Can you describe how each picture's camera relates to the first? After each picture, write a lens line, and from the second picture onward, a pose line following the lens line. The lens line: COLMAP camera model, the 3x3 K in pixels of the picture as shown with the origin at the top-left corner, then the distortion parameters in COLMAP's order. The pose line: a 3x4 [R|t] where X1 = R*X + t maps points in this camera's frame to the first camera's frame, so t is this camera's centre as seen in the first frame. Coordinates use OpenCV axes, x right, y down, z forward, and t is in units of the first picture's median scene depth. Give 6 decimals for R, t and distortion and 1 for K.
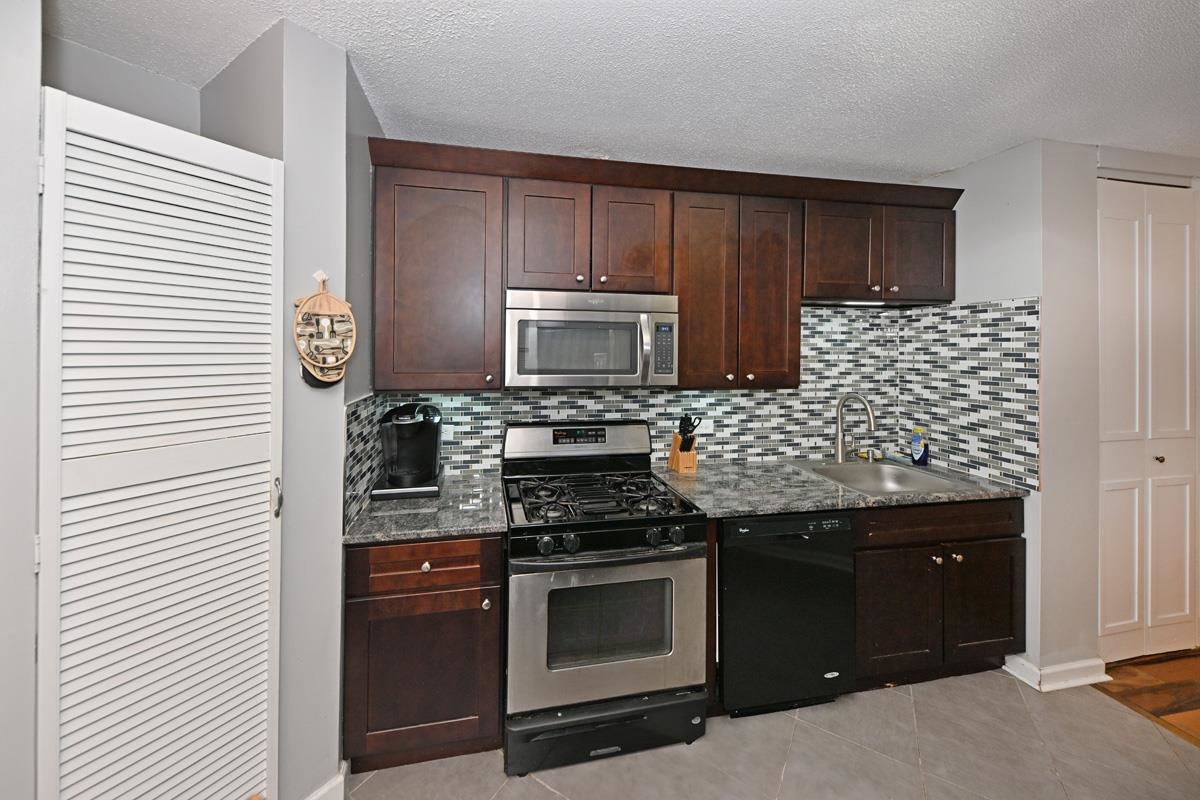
lens RADIAL K [[425.5, 0, 619.3], [0, 425.5, 346.3], [0, 0, 1]] dist [0.003378, -0.001134]
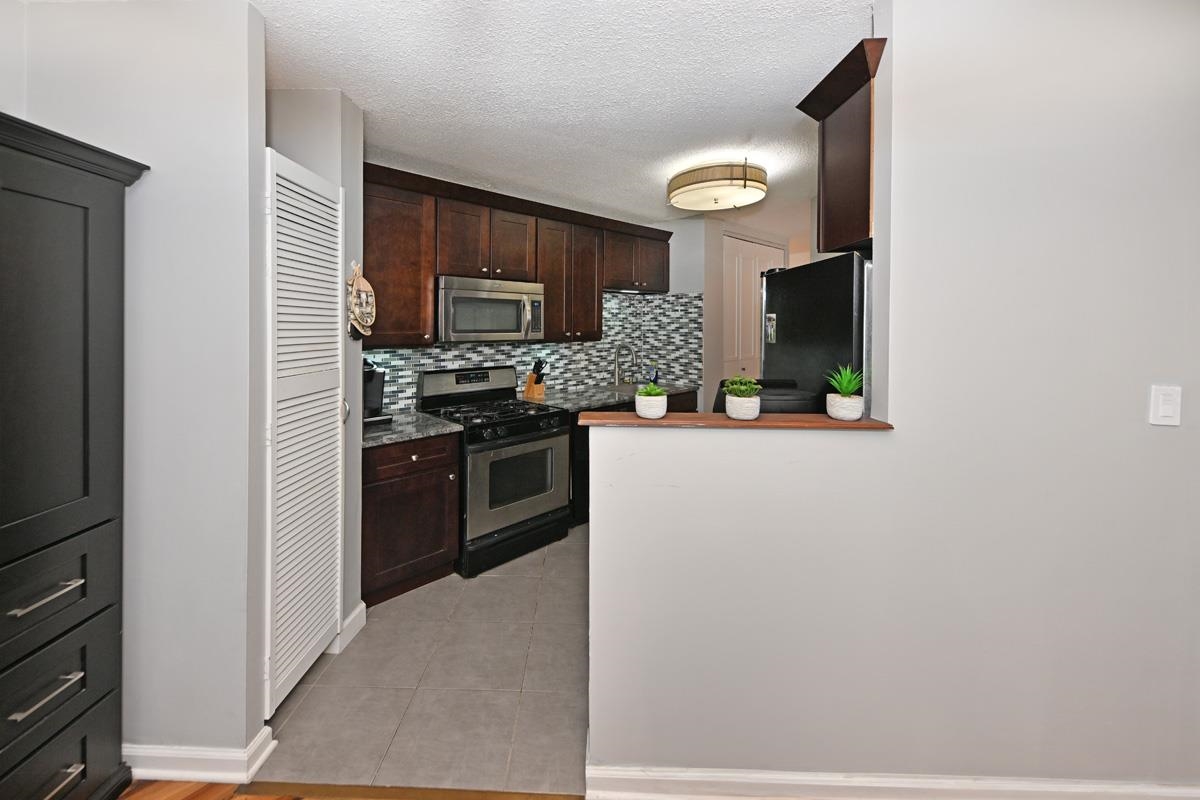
lens RADIAL K [[431.3, 0, 600.8], [0, 431.3, 332.0], [0, 0, 1]] dist [0.002492, 0.000087]
pose [[0.846079, -0.017030, 0.532786, -0.475768], [0.007267, 0.999765, 0.020416, 0.027487], [-0.533009, -0.013402, 0.846004, -0.439494]]
